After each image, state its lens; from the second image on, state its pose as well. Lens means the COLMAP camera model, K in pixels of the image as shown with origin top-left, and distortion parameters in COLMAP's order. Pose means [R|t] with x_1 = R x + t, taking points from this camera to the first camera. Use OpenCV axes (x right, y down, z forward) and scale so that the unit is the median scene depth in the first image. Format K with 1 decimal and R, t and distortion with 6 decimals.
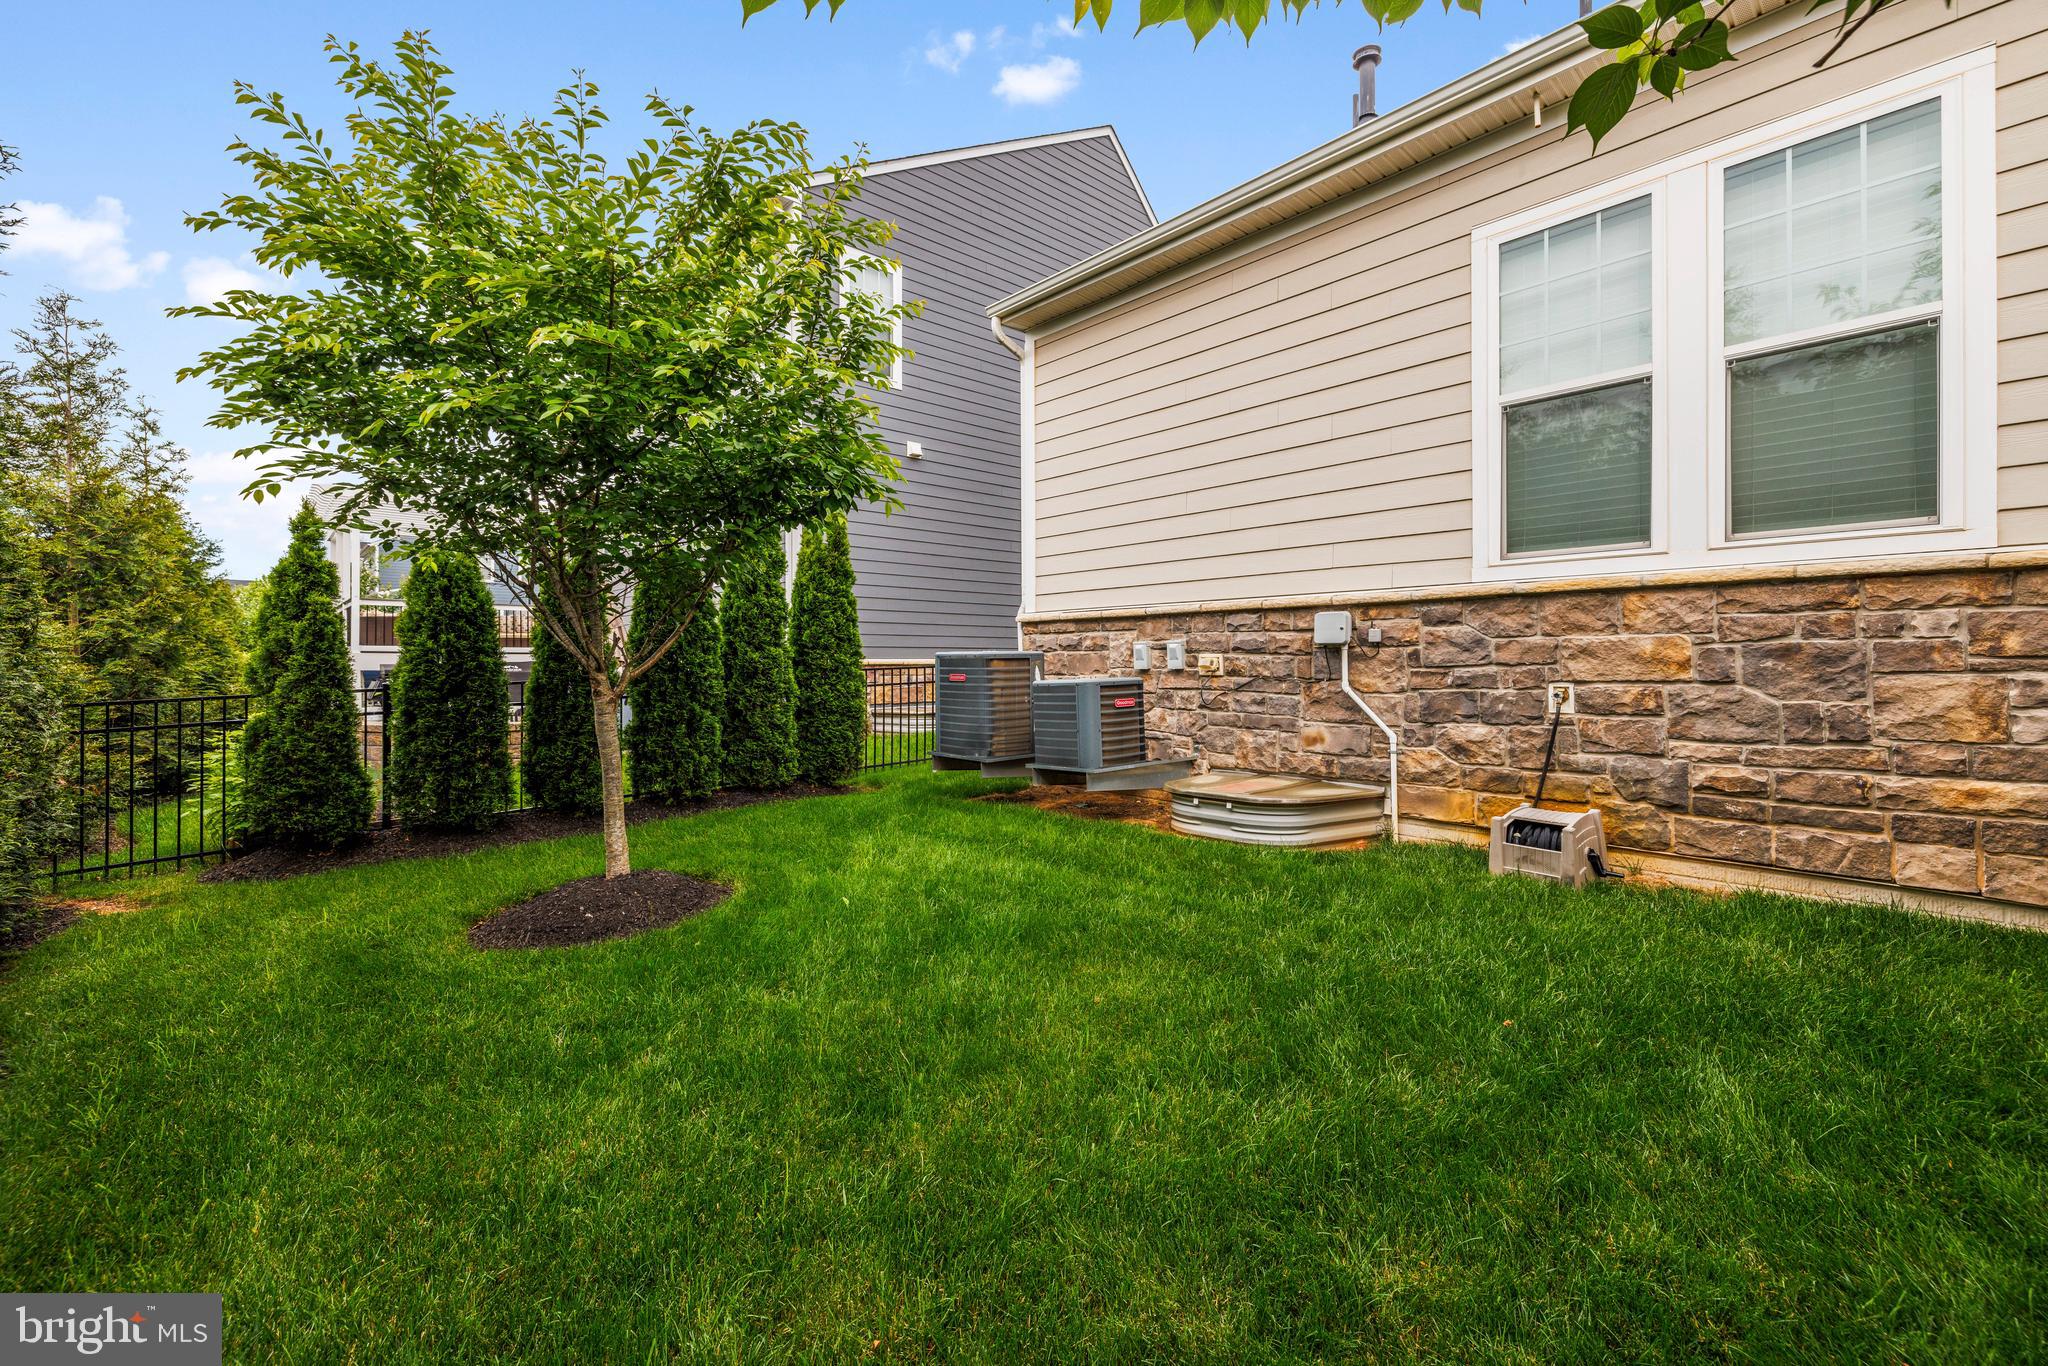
lens RADIAL K [[877.7, 0, 1021.4], [0, 877.7, 672.1], [0, 0, 1]] dist [-0.000829, 0.000233]
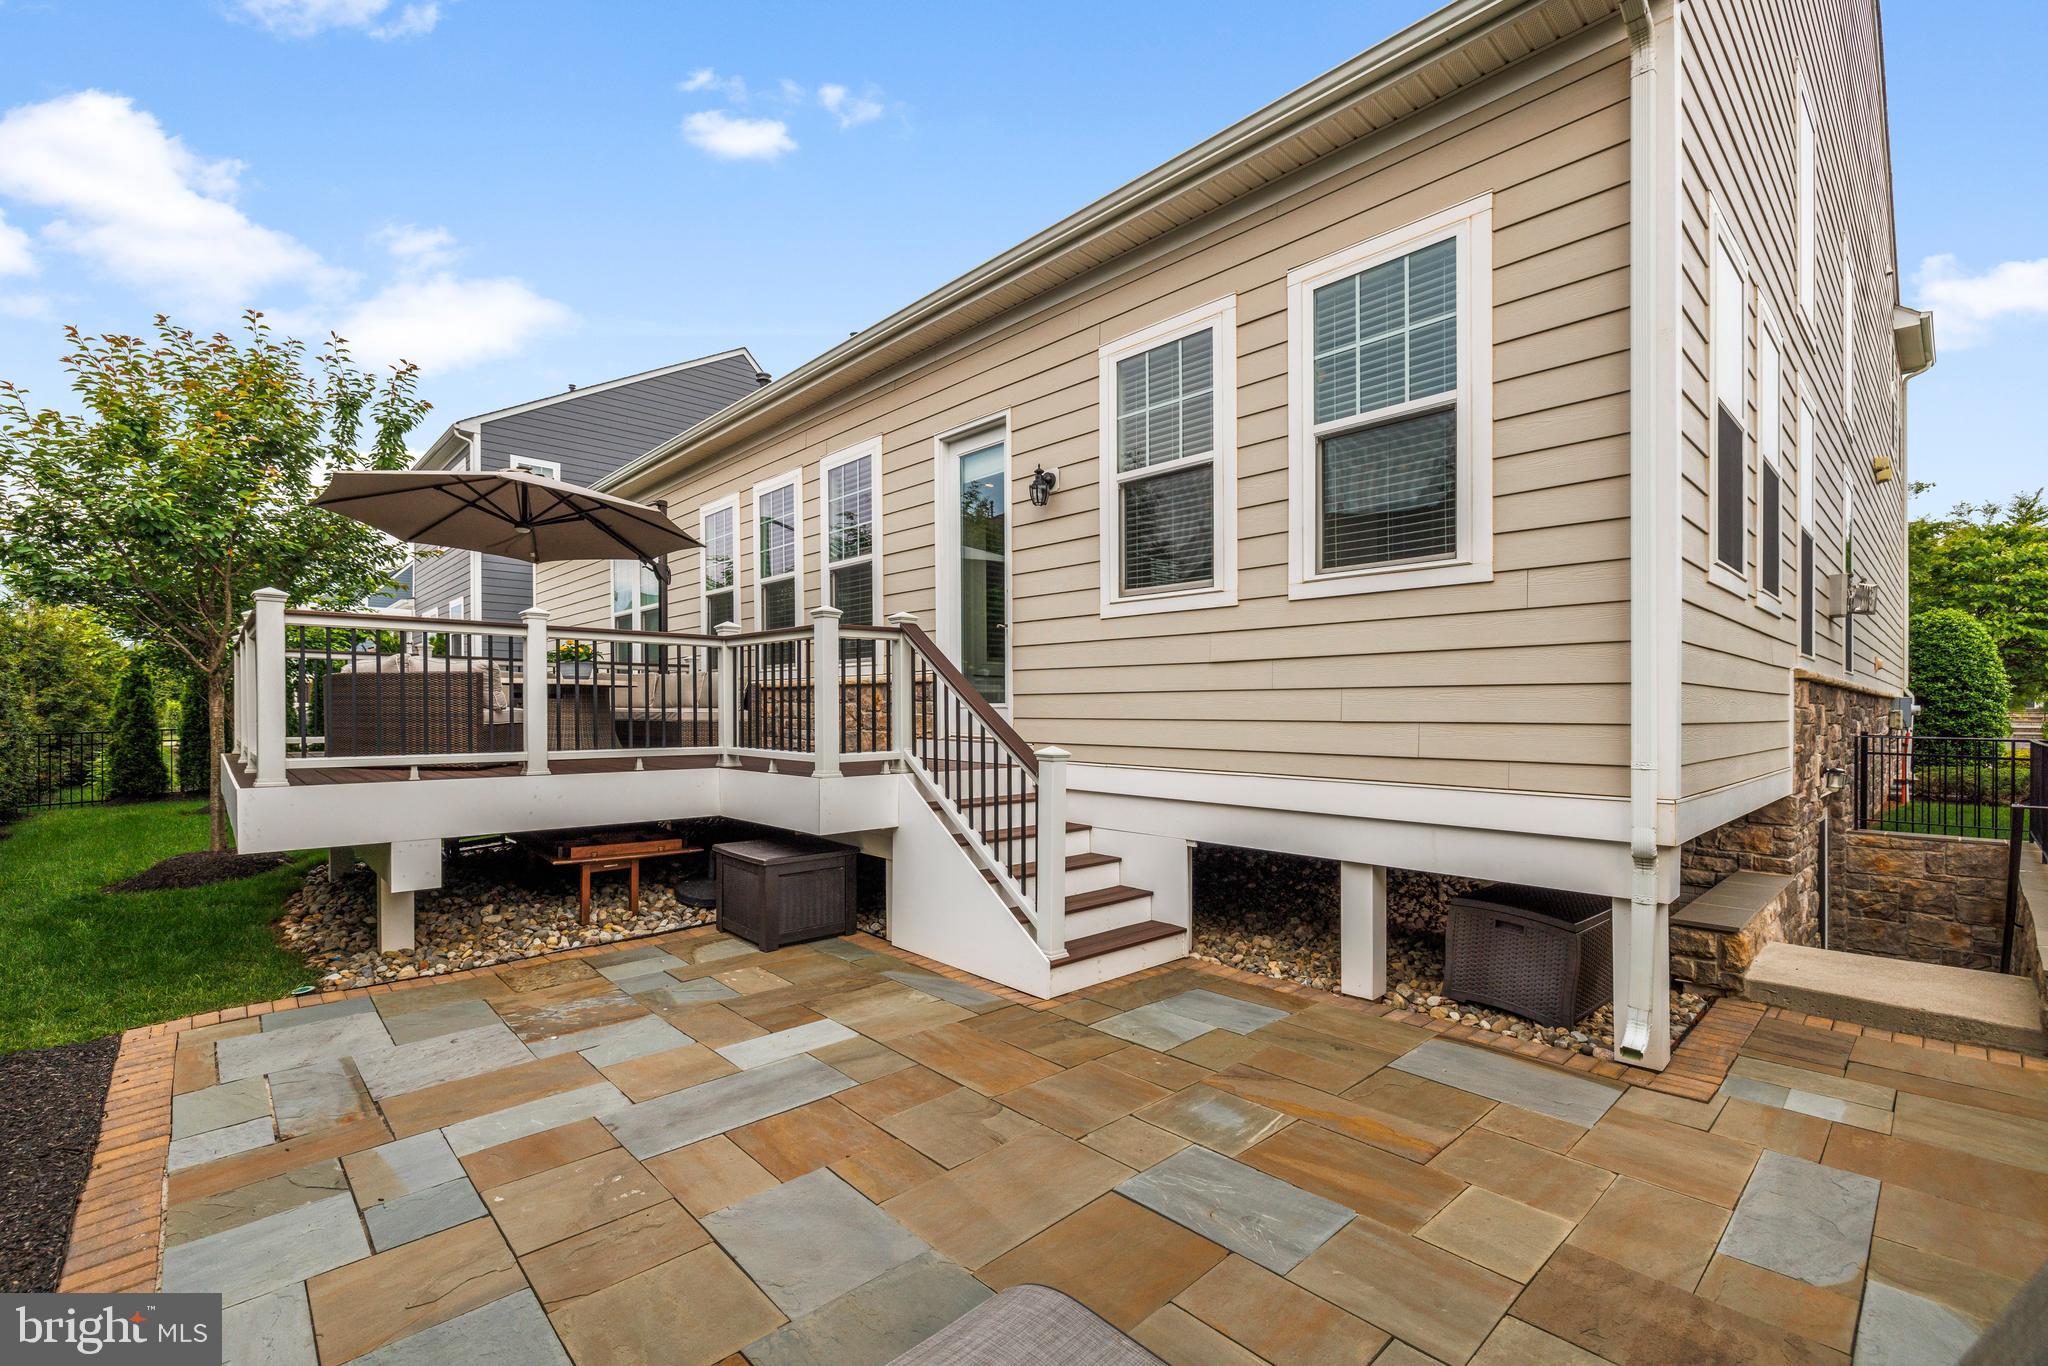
lens RADIAL K [[877.7, 0, 972.0], [0, 877.7, 713.4], [0, 0, 1]] dist [-0.000829, 0.000233]
pose [[0.999998, 0.000220, 0.001864, 1.091310], [-0.000218, 0.999999, -0.001335, -0.013874], [-0.001864, 0.001335, 0.999997, -1.037830]]
